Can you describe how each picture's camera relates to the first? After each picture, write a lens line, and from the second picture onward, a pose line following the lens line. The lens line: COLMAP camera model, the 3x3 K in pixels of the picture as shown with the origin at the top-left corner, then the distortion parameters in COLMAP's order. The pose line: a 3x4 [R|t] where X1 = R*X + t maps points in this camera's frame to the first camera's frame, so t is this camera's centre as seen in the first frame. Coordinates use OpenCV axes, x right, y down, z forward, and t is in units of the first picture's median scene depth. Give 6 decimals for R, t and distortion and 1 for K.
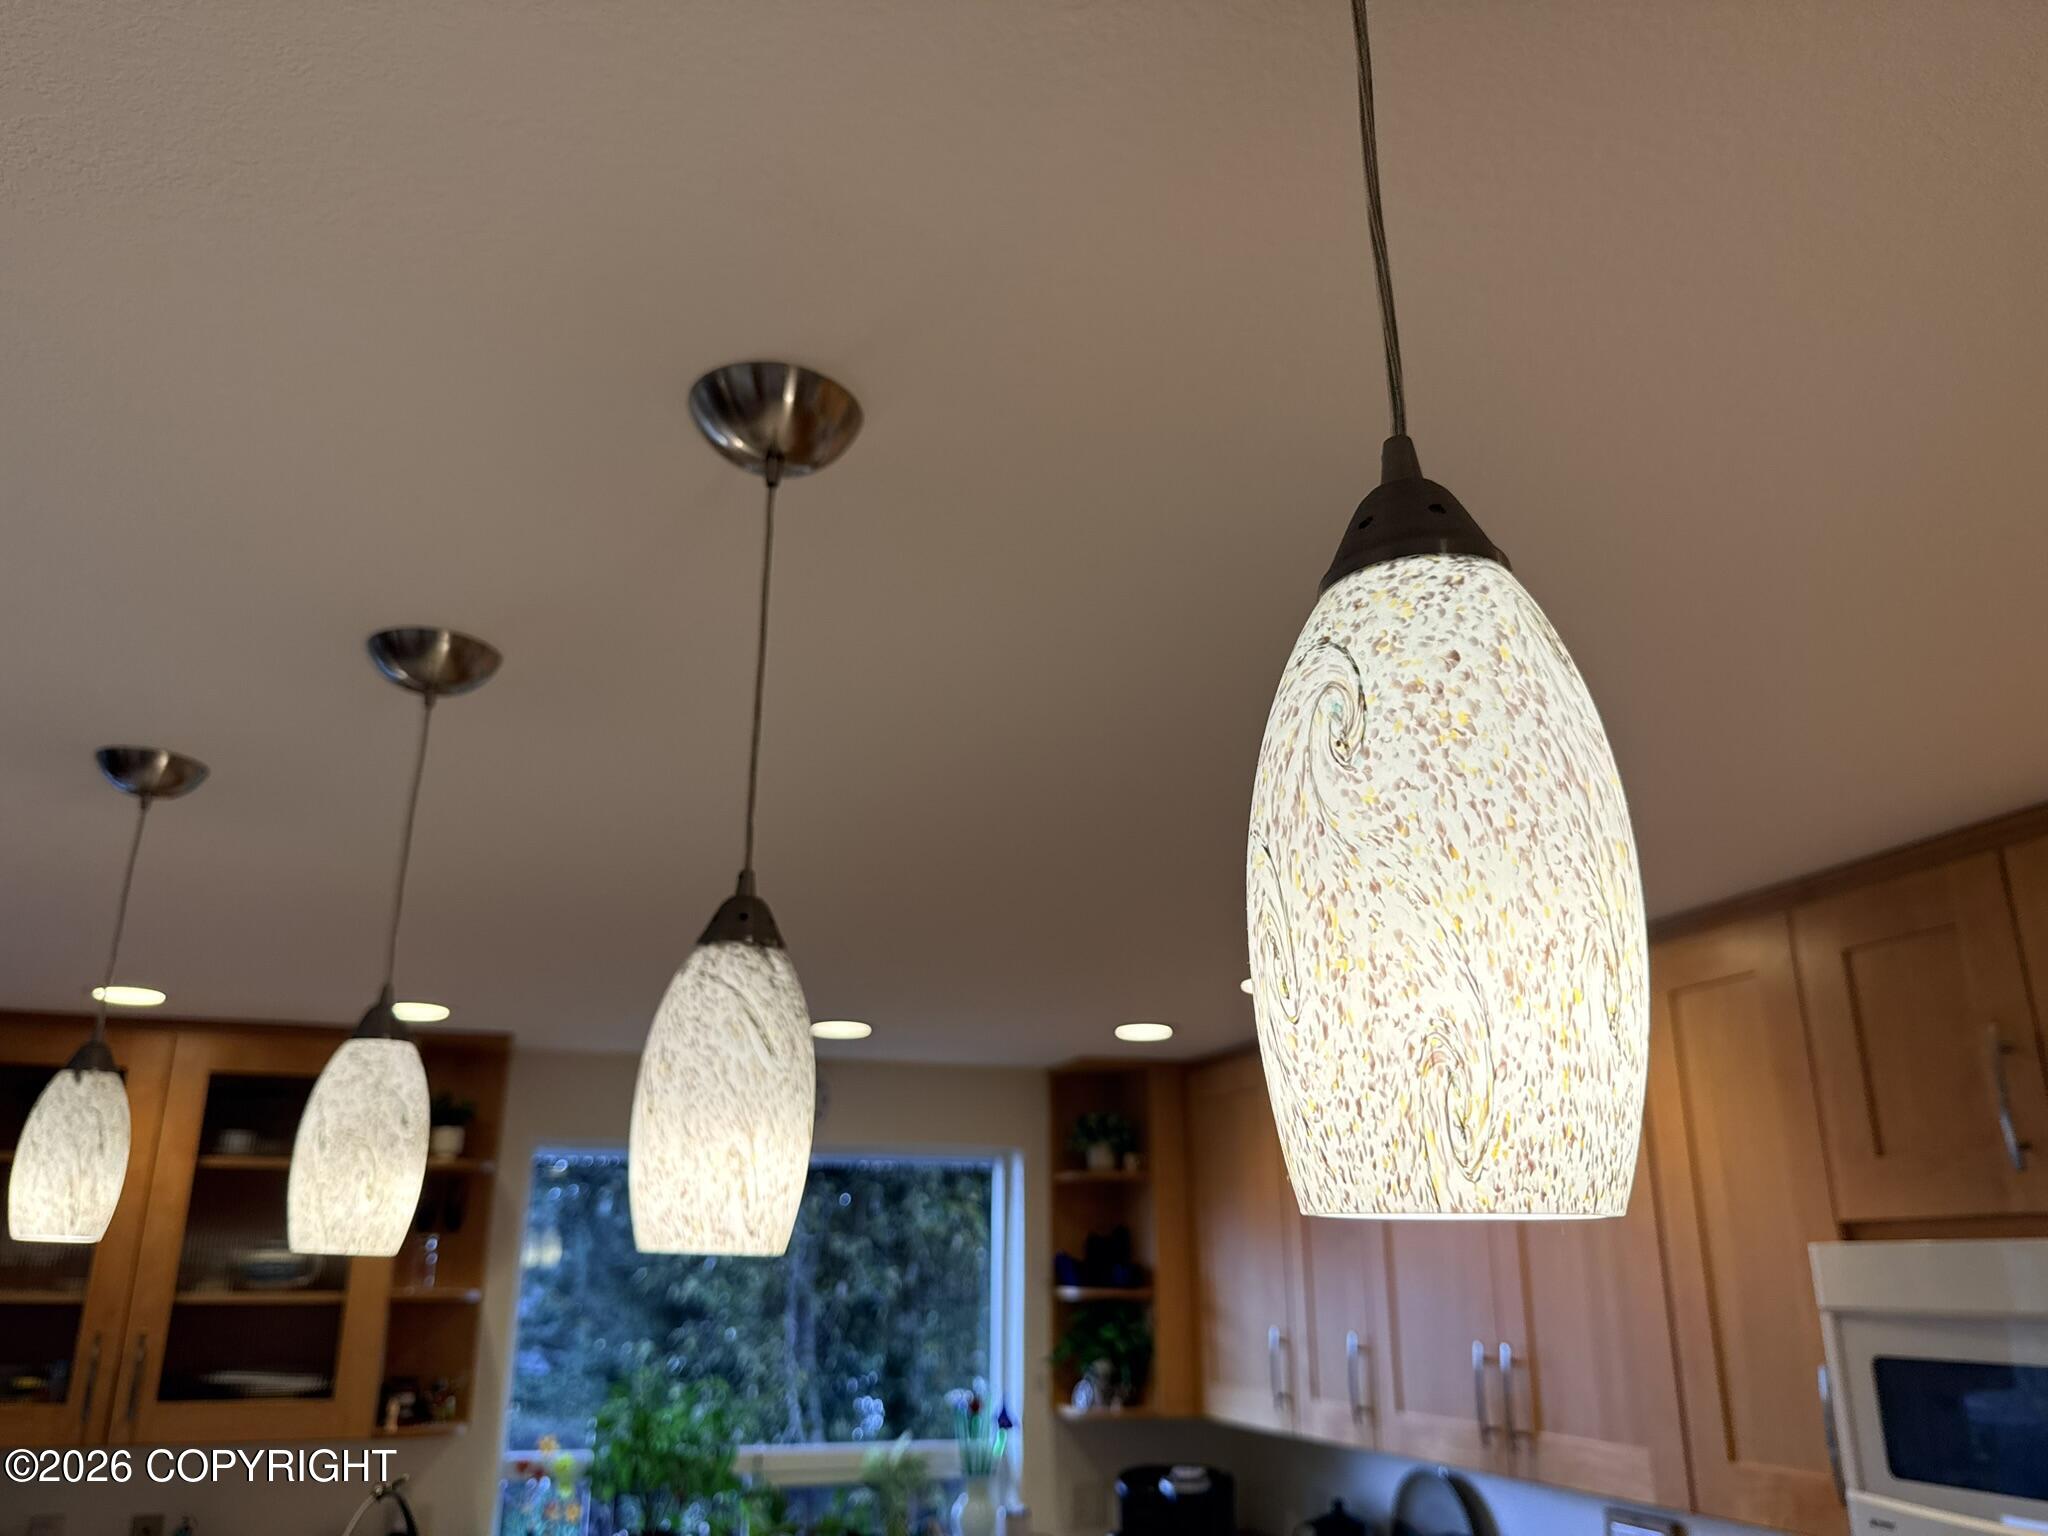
lens RADIAL K [[1485.4, 0, 1018.1], [0, 1485.4, 771.8], [0, 0, 1]] dist [-0.002063, -0.038801]
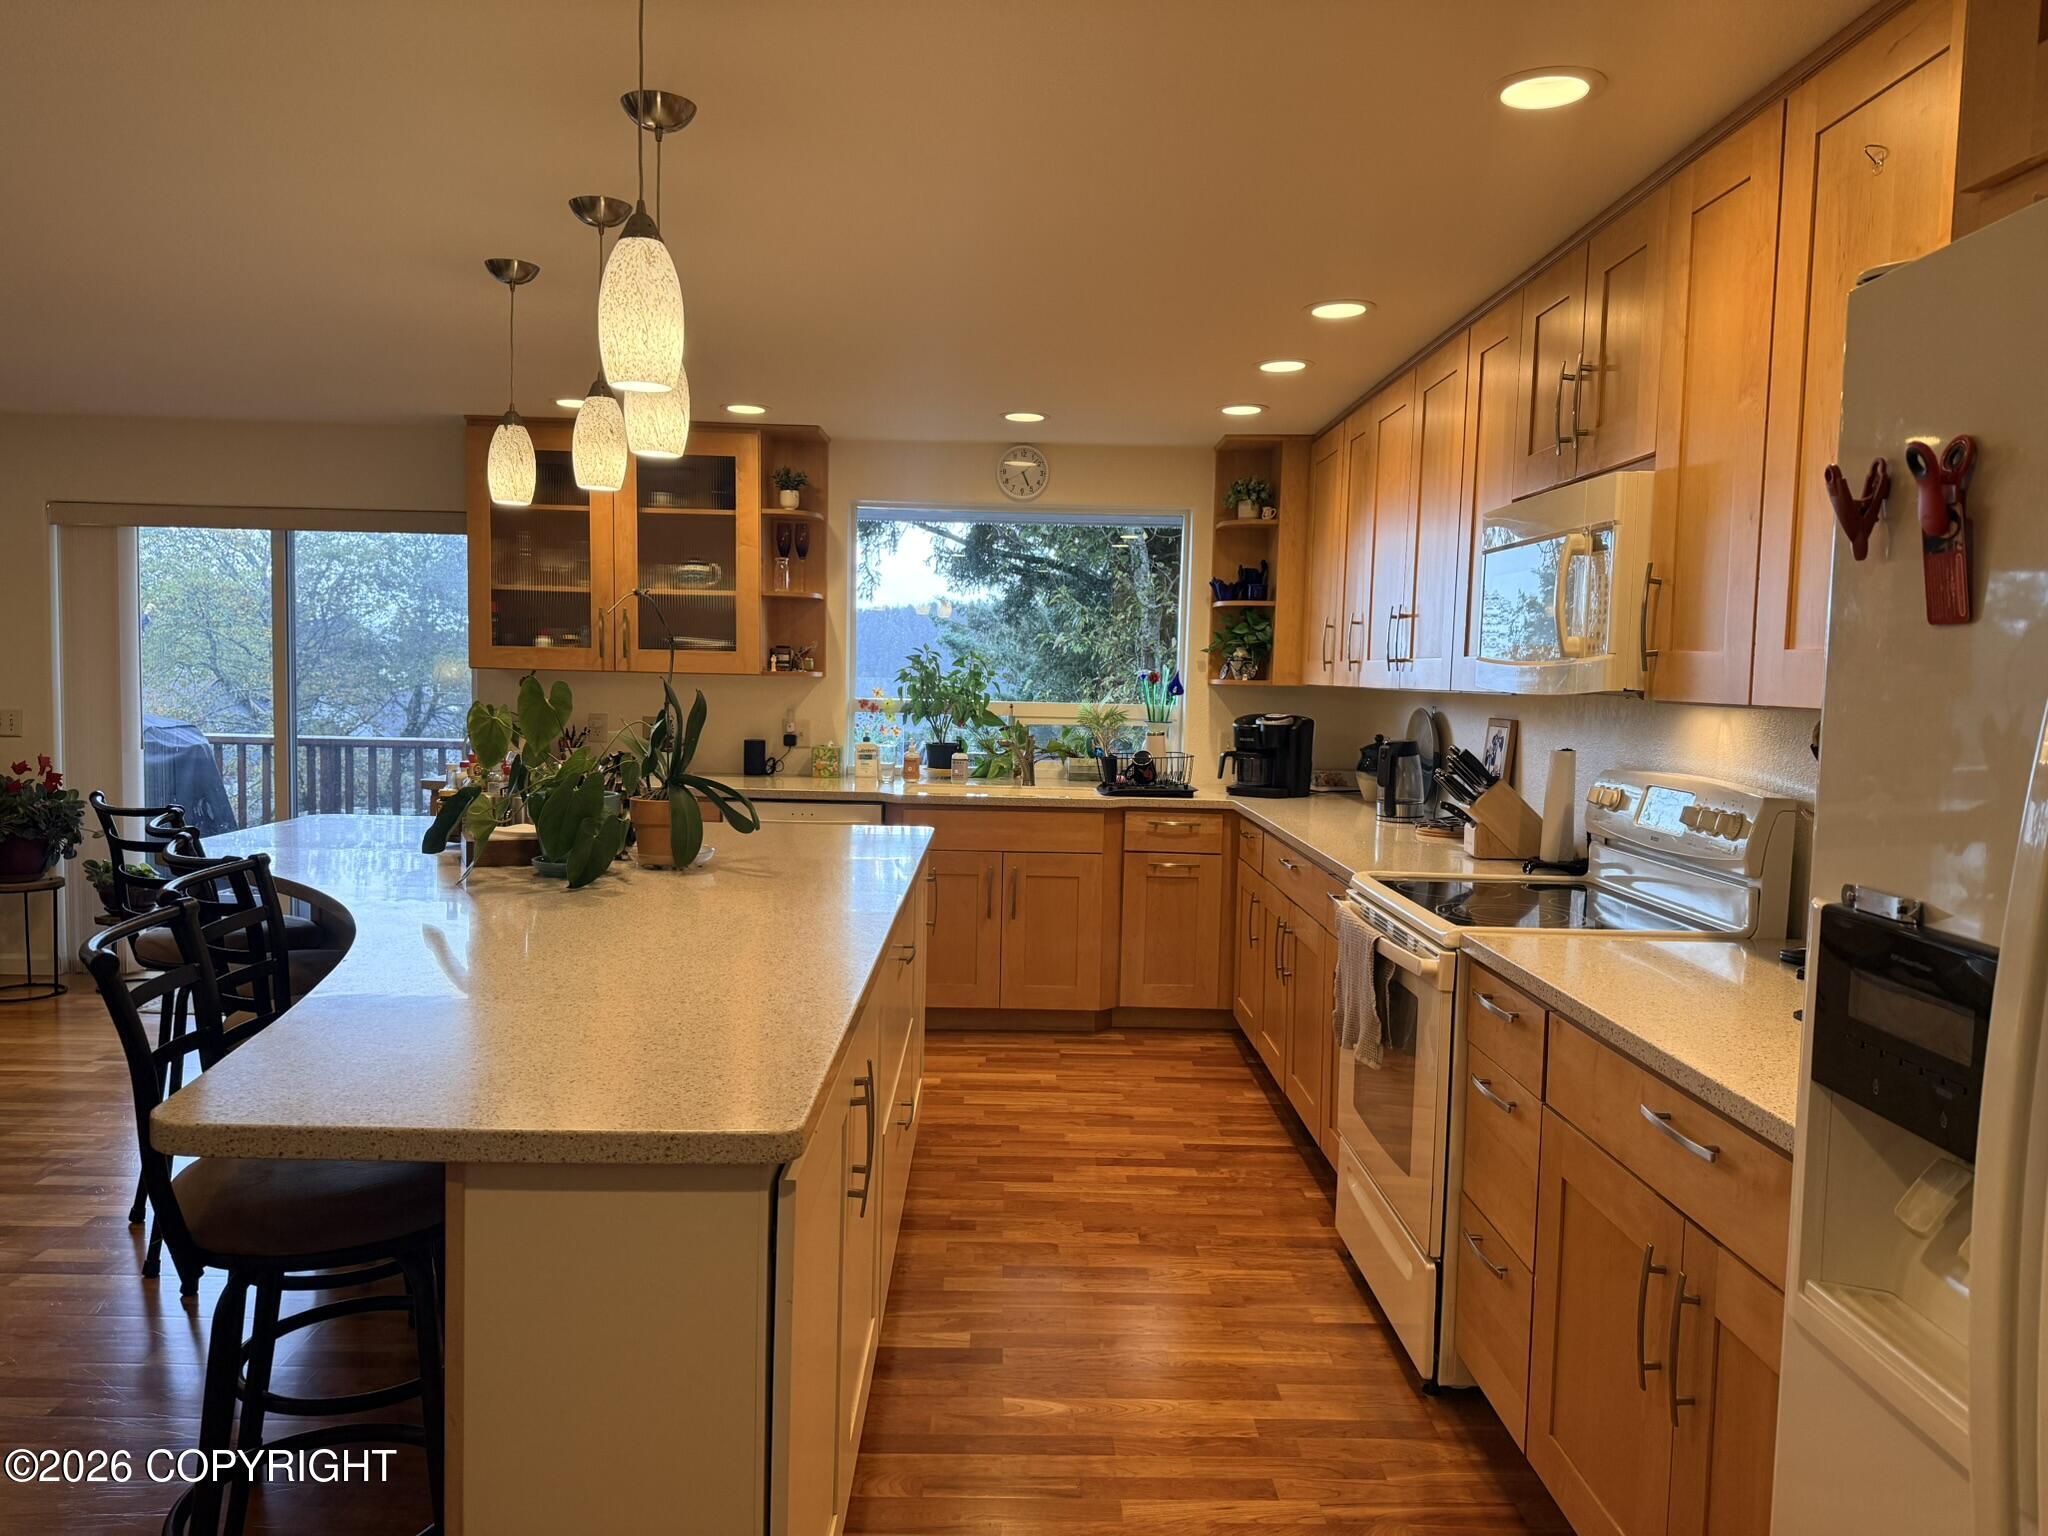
lens RADIAL K [[1419.2, 0, 1026.2], [0, 1419.2, 764.0], [0, 0, 1]] dist [0.166975, -0.338606]
pose [[0.952265, 0.037842, -0.302918, 0.336851], [0.078960, 0.927987, 0.364151, -0.019643], [0.294884, -0.370686, 0.880701, -0.370114]]
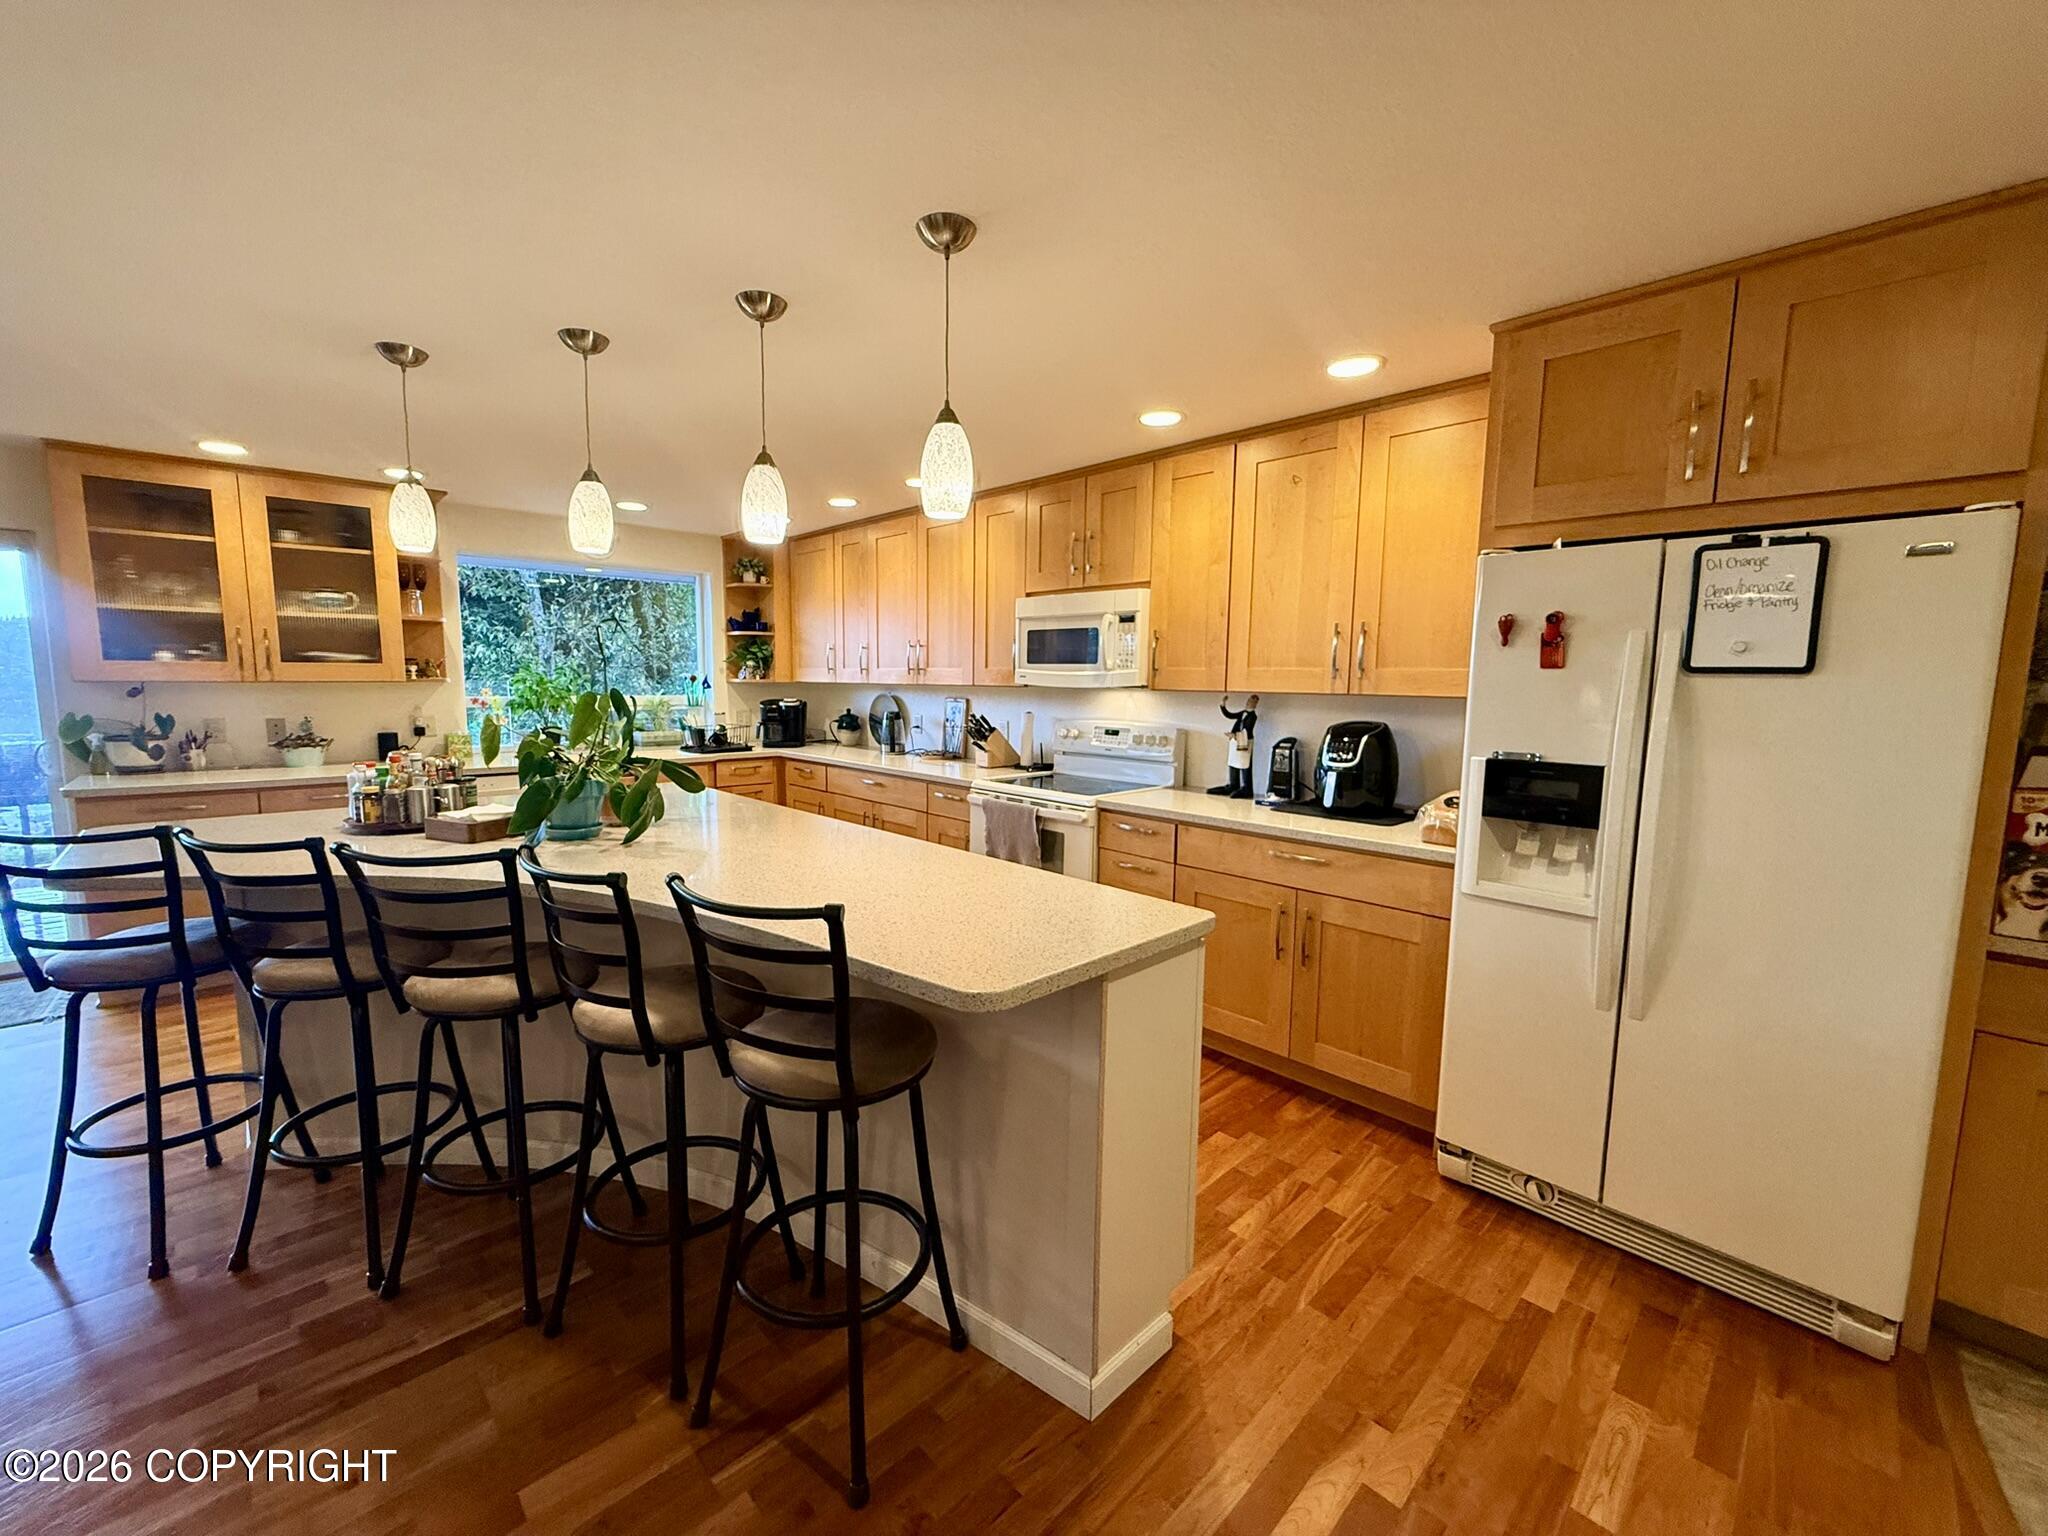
lens RADIAL K [[818.9, 0, 1018.1], [0, 818.9, 768.8], [0, 0, 1]] dist [-0.001130, -0.000274]
pose [[0.904021, -0.041498, 0.425470, -0.145479], [-0.143166, 0.908413, 0.392796, -0.027584], [-0.402803, -0.416009, 0.815283, -0.377464]]
